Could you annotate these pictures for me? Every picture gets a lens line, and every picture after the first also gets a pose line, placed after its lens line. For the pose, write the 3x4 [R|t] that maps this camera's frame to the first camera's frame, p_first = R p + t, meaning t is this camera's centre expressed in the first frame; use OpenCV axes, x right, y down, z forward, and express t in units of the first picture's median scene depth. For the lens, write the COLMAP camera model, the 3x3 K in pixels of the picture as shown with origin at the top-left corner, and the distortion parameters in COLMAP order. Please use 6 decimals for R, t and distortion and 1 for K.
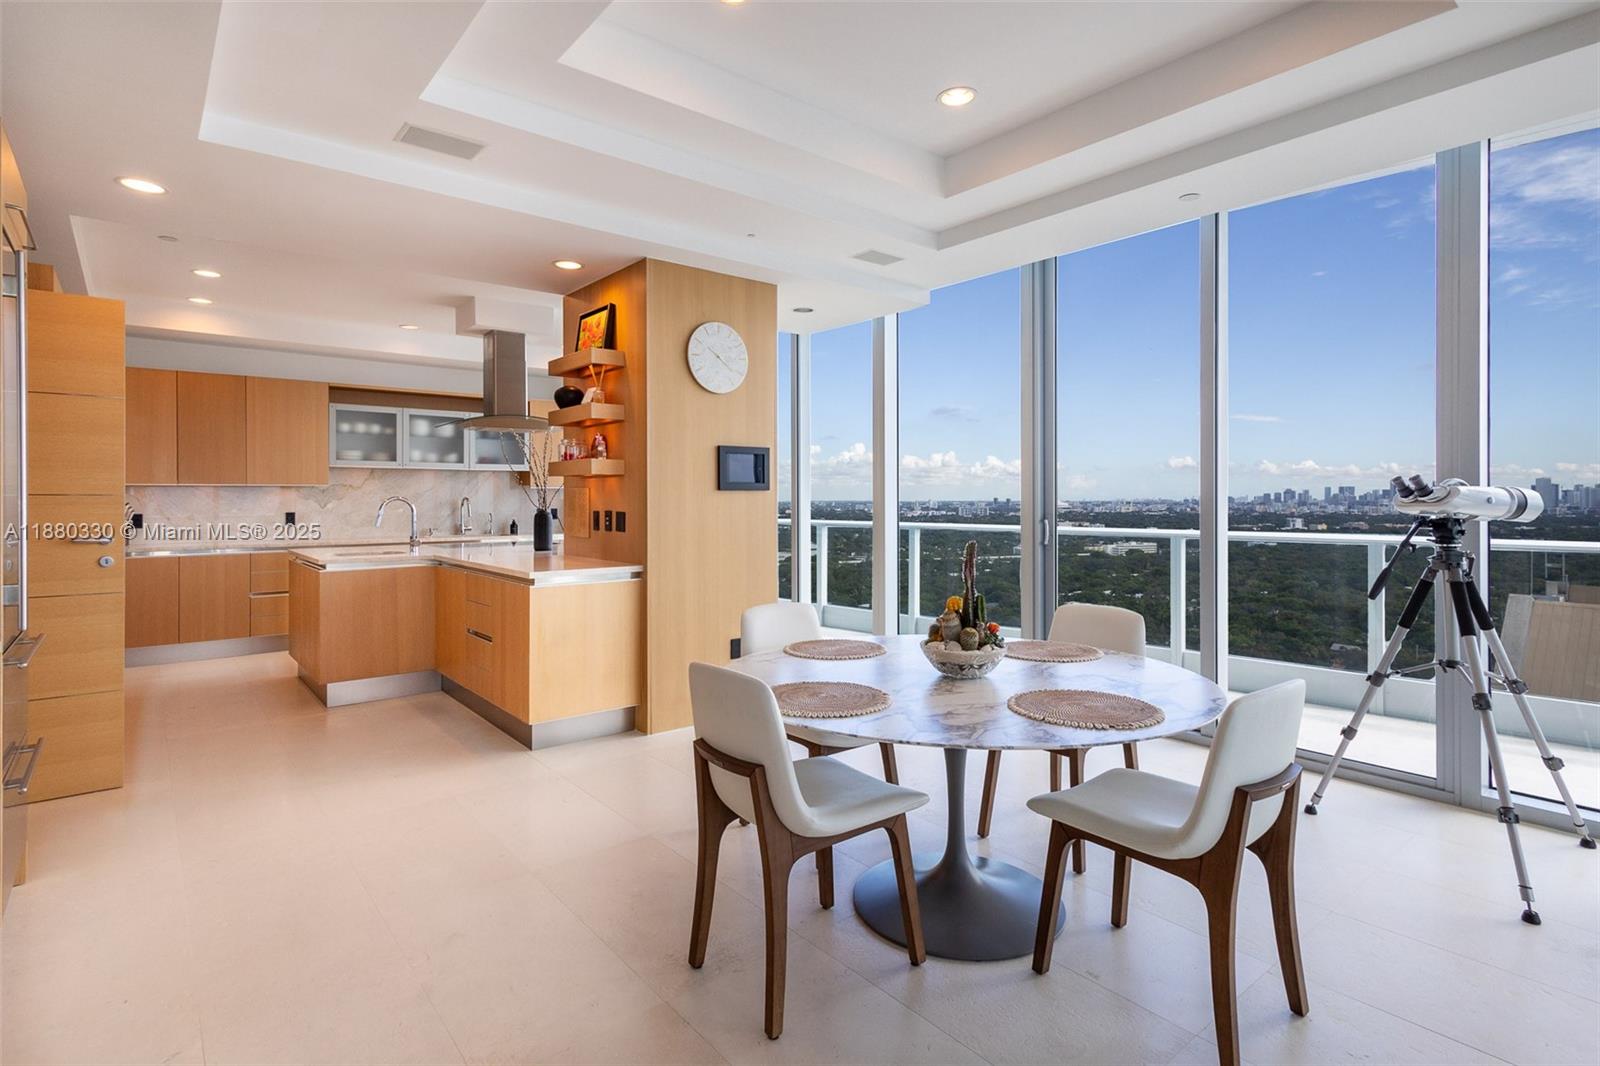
lens RADIAL K [[812.7, 0, 796.7], [0, 812.7, 497.6], [0, 0, 1]] dist [0.008119, -0.000159]
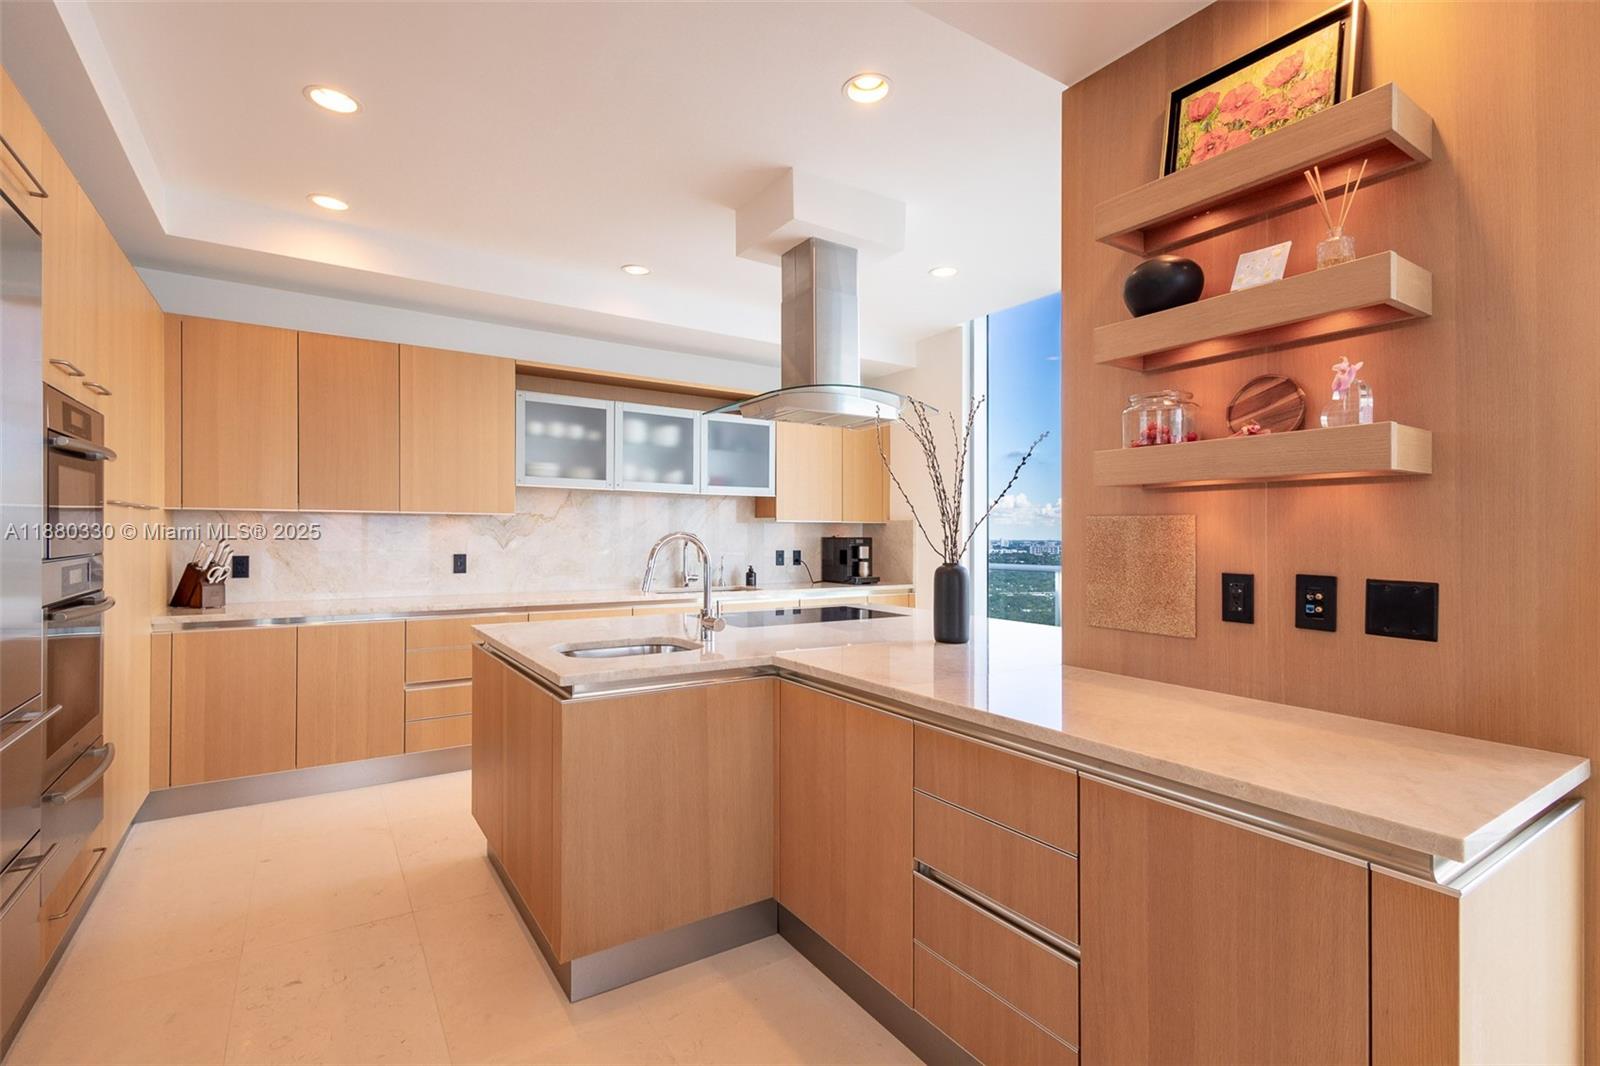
lens RADIAL K [[754.6, 0, 799.2], [0, 754.6, 535.6], [0, 0, 1]] dist [0.011016, 0.000522]
pose [[0.995133, 0.007257, -0.098272, -0.254870], [-0.007253, 0.999974, 0.000398, 0.000540], [0.098272, 0.000317, 0.995160, 0.369663]]
